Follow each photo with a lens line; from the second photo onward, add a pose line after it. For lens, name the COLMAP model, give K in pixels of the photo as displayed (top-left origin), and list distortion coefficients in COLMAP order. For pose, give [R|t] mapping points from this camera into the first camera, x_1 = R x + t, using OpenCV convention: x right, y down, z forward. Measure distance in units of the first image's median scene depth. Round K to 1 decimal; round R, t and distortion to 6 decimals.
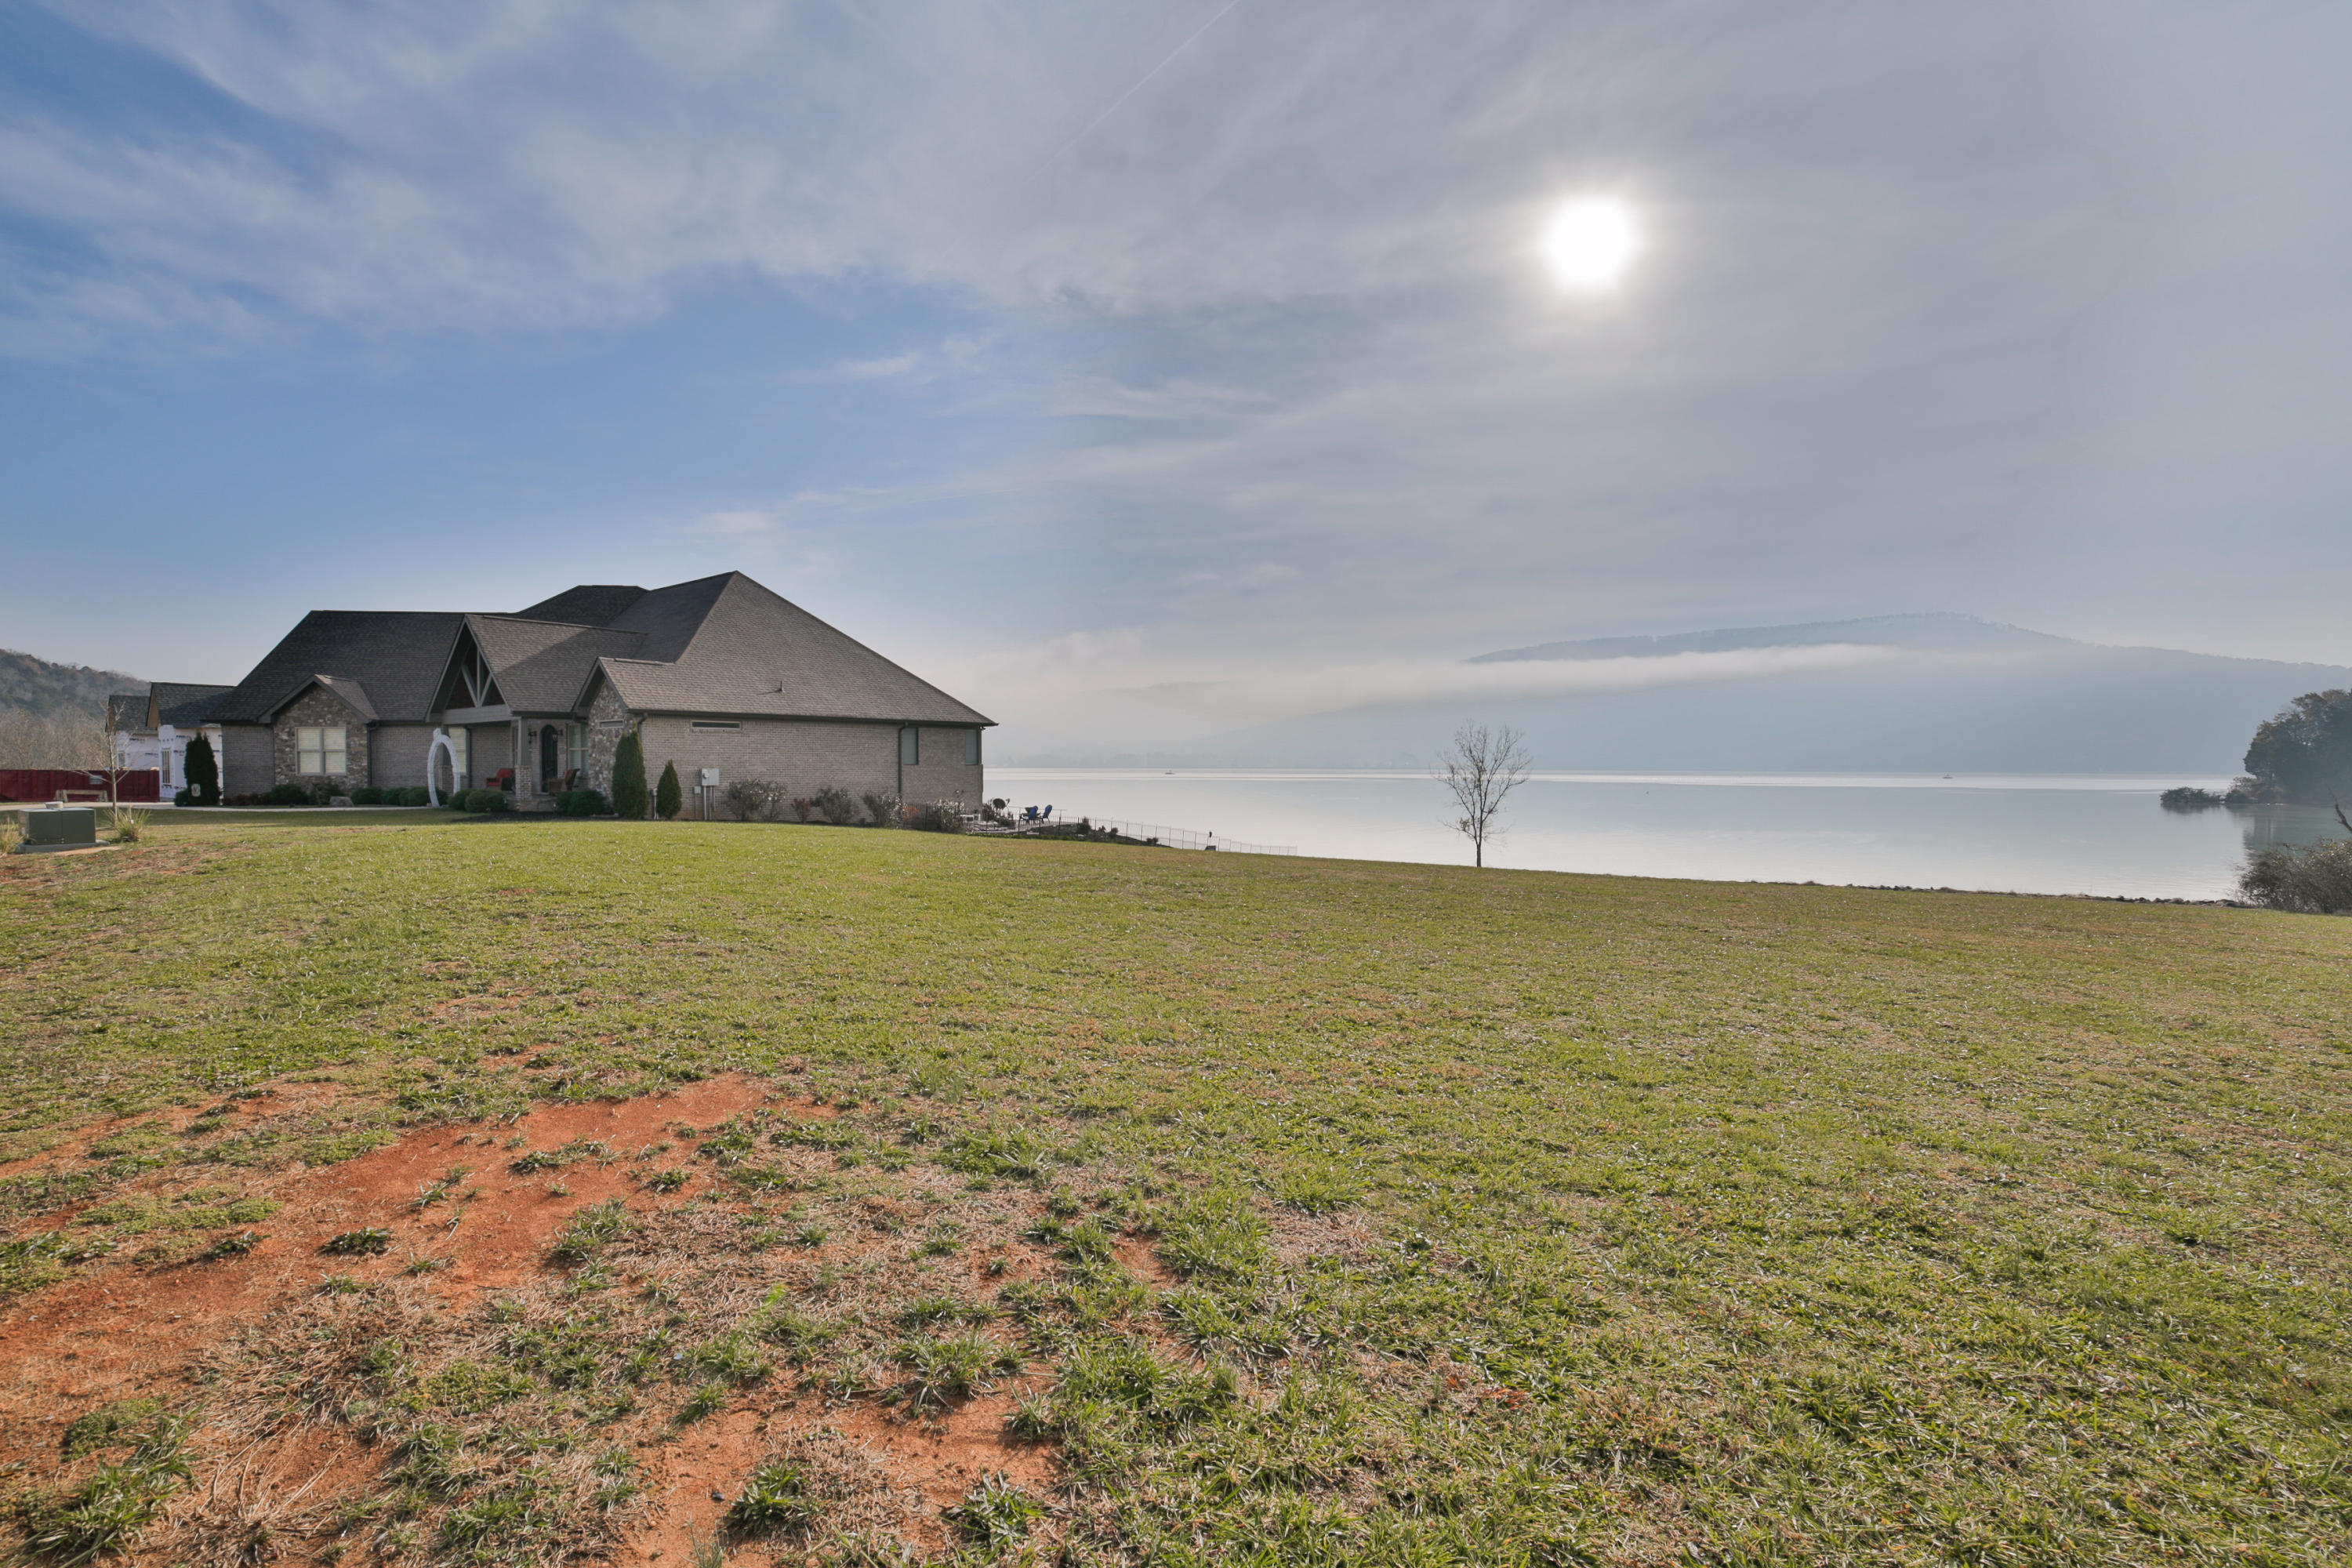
lens RADIAL K [[1006.3, 0, 1182.9], [0, 1006.3, 782.1], [0, 0, 1]] dist [-0.083772, 0.026612]
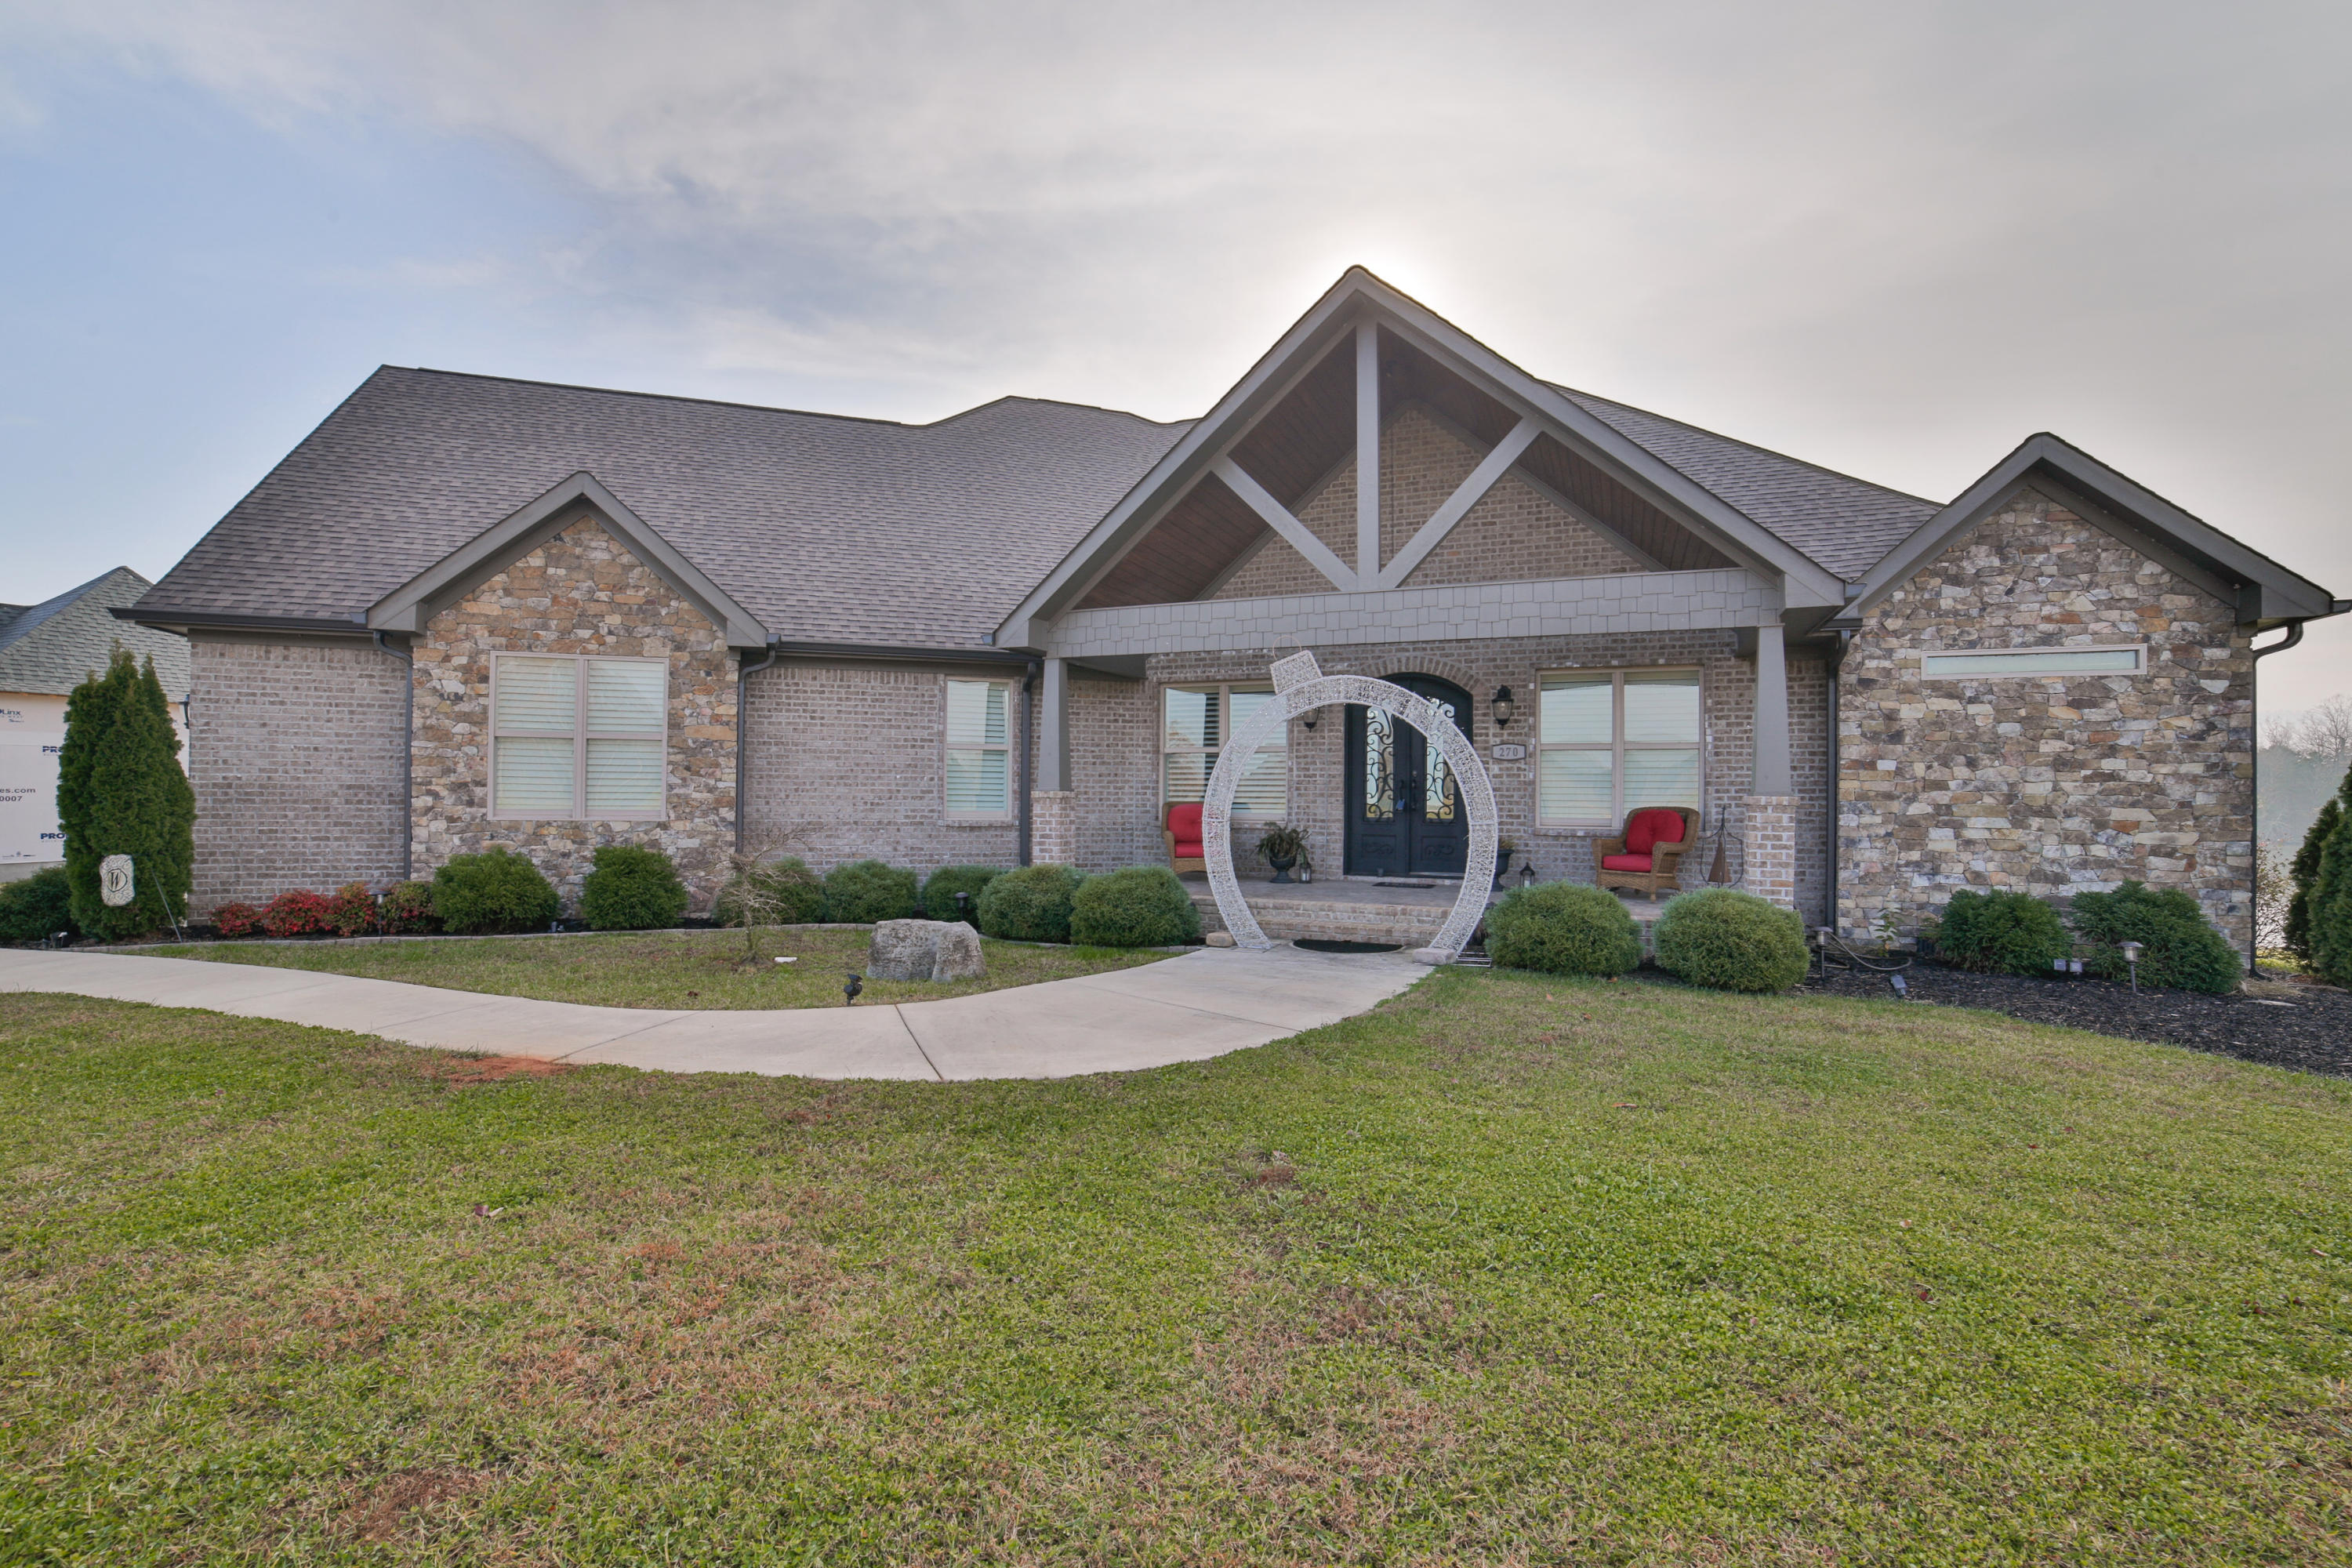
lens RADIAL K [[1006.3, 0, 1181.4], [0, 1006.3, 789.8], [0, 0, 1]] dist [-0.083772, 0.026612]
pose [[0.979603, 0.009692, 0.200707, -0.773777], [-0.005166, 0.999721, -0.023062, -0.010252], [-0.200874, 0.021555, 0.979380, 0.661709]]
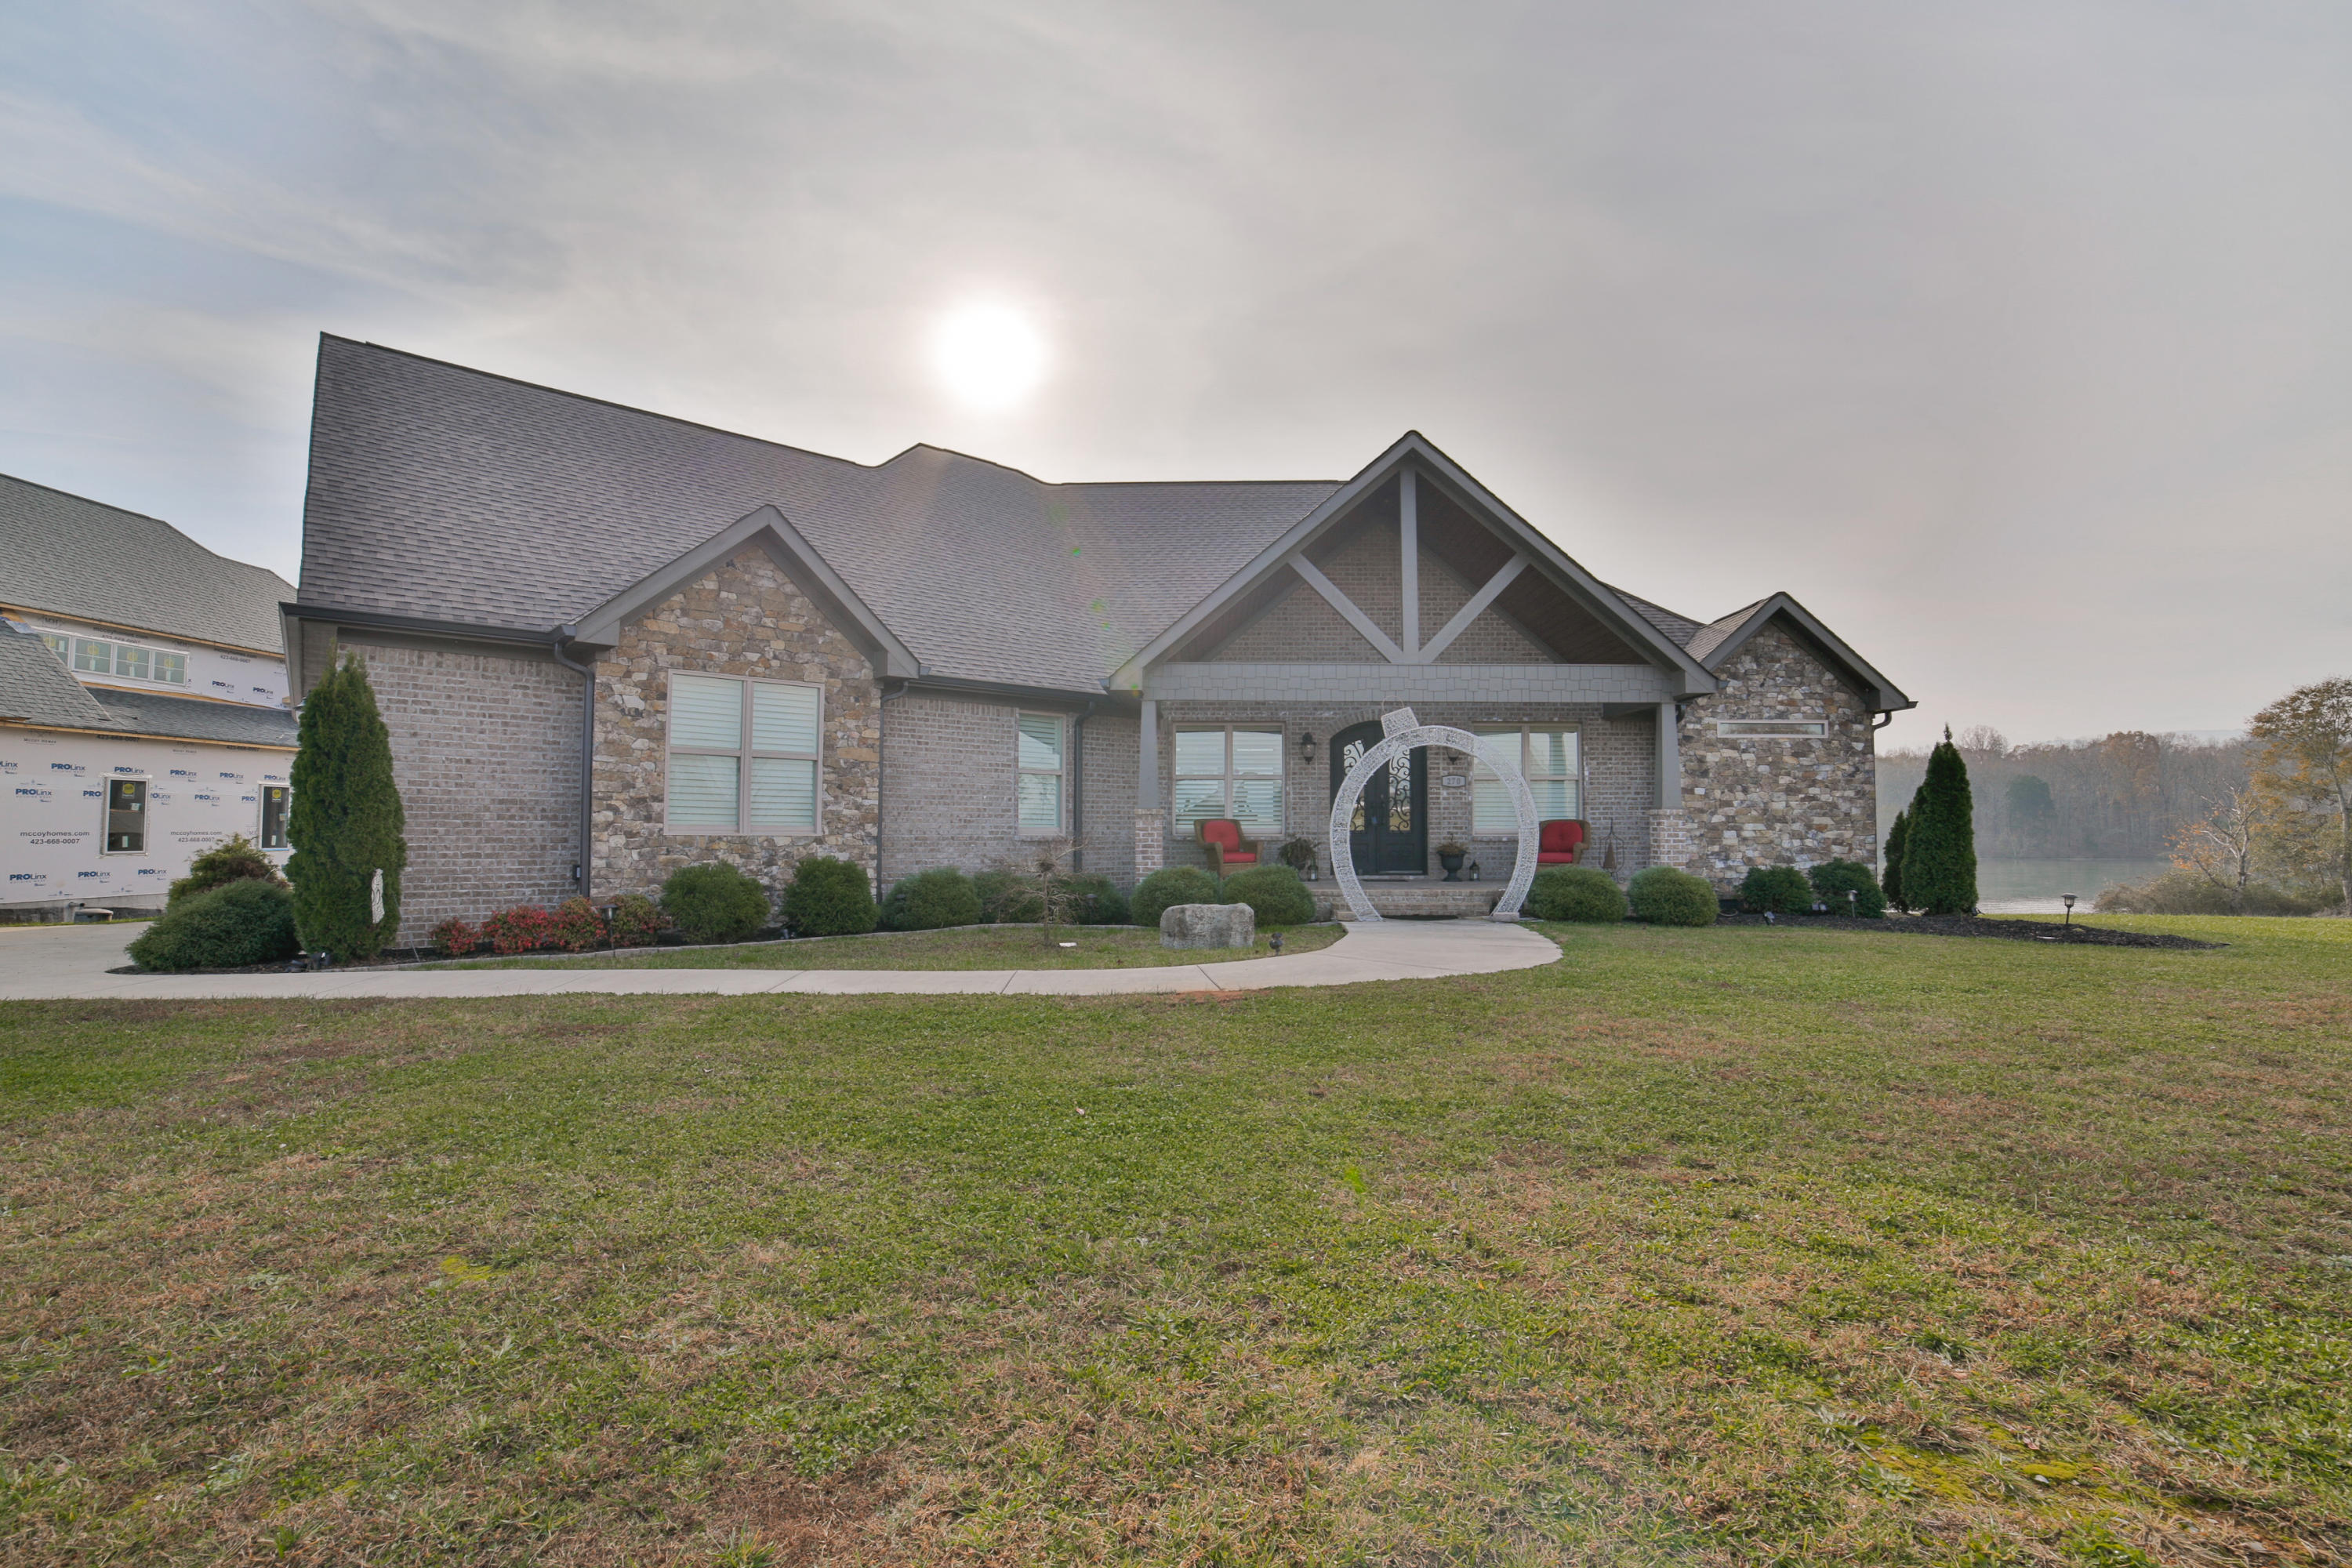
lens RADIAL K [[1006.8, 0, 1193.0], [0, 1006.8, 791.7], [0, 0, 1]] dist [-0.070150, -0.000017]
pose [[0.831303, 0.023226, 0.555333, -0.951181], [0.008032, 0.998520, -0.053785, -0.002620], [-0.555761, 0.049172, 0.829887, 0.650649]]
